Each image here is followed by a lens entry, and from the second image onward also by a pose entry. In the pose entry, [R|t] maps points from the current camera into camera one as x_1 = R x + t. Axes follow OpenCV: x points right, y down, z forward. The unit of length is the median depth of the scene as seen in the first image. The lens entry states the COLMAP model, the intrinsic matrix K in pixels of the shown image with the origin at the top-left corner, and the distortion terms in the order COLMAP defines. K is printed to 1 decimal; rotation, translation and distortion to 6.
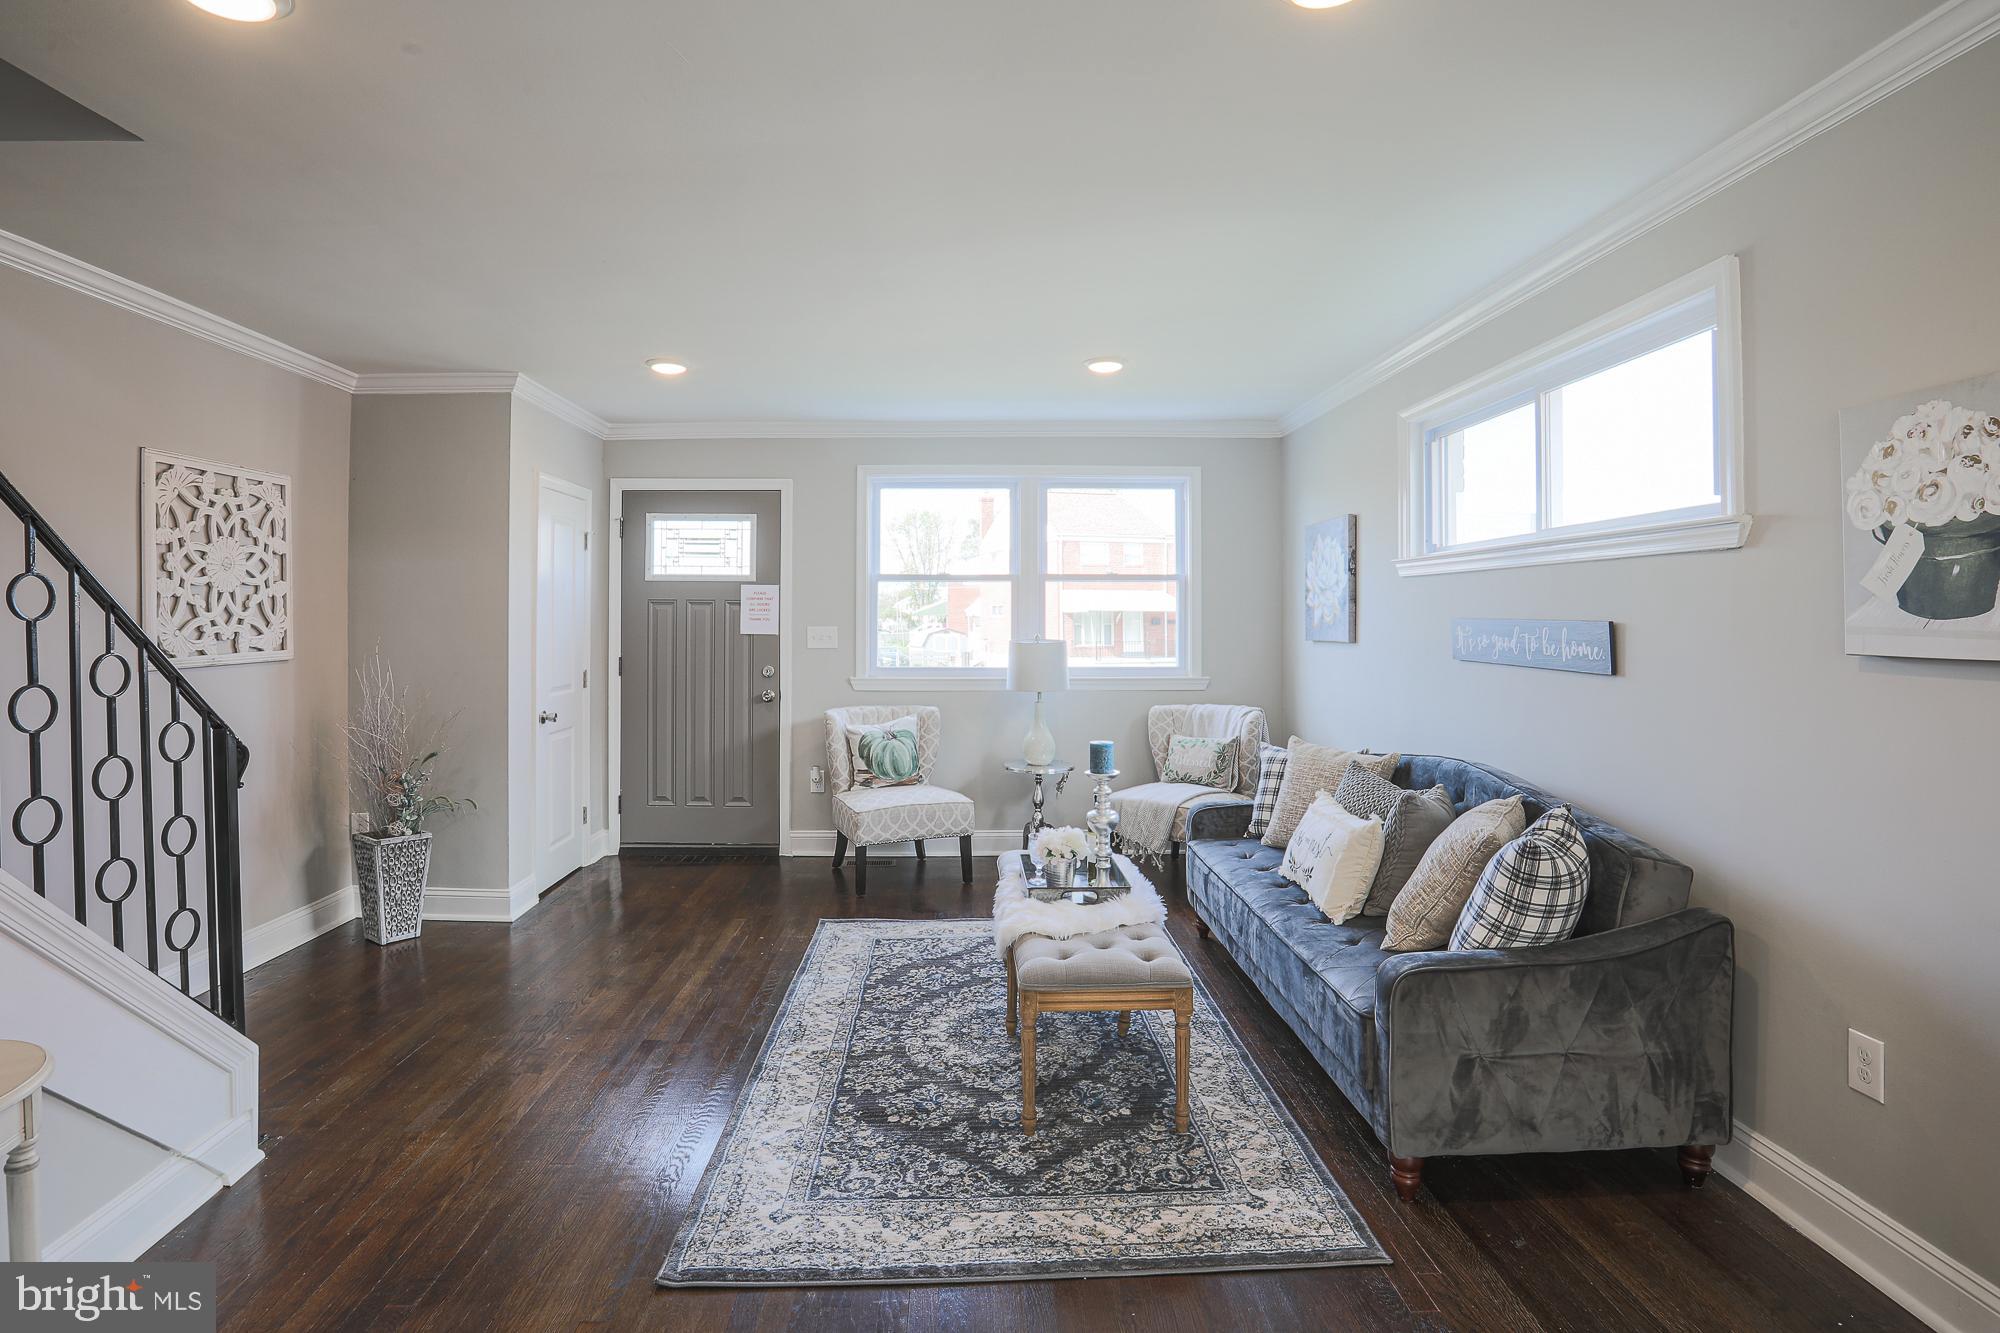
lens RADIAL K [[991.3, 0, 981.3], [0, 991.3, 621.7], [0, 0, 1]] dist [-0.057840, 0.019622]
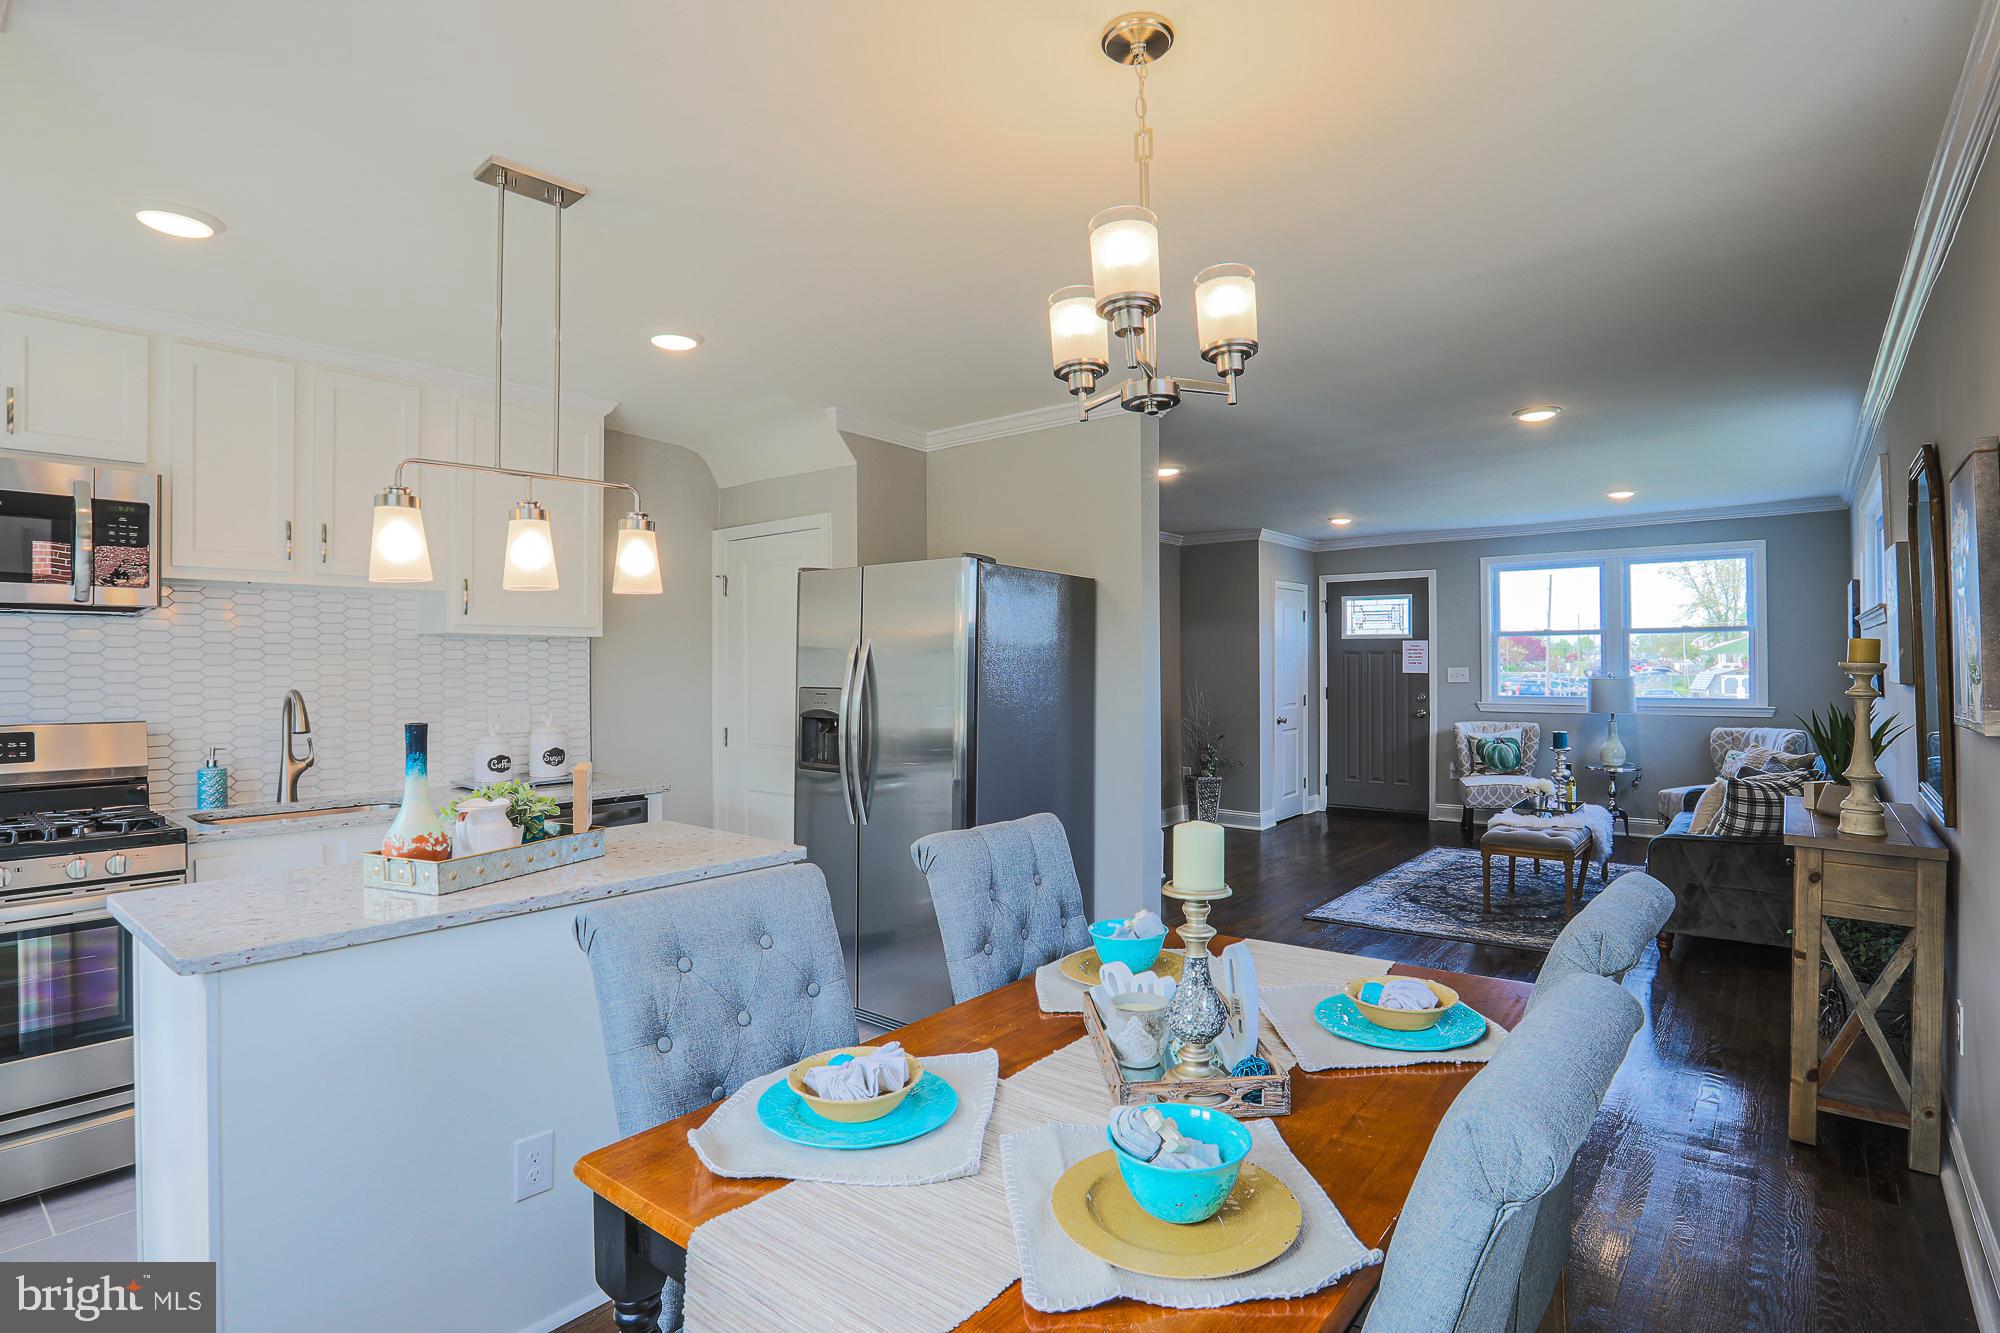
lens RADIAL K [[955.4, 0, 1046.4], [0, 955.4, 662.7], [0, 0, 1]] dist [-0.046120, 0.000768]
pose [[0.775021, -0.005971, -0.631907, 0.415079], [0.005599, 0.999981, -0.002582, -0.003250], [0.631910, -0.001537, 0.775040, -0.788029]]
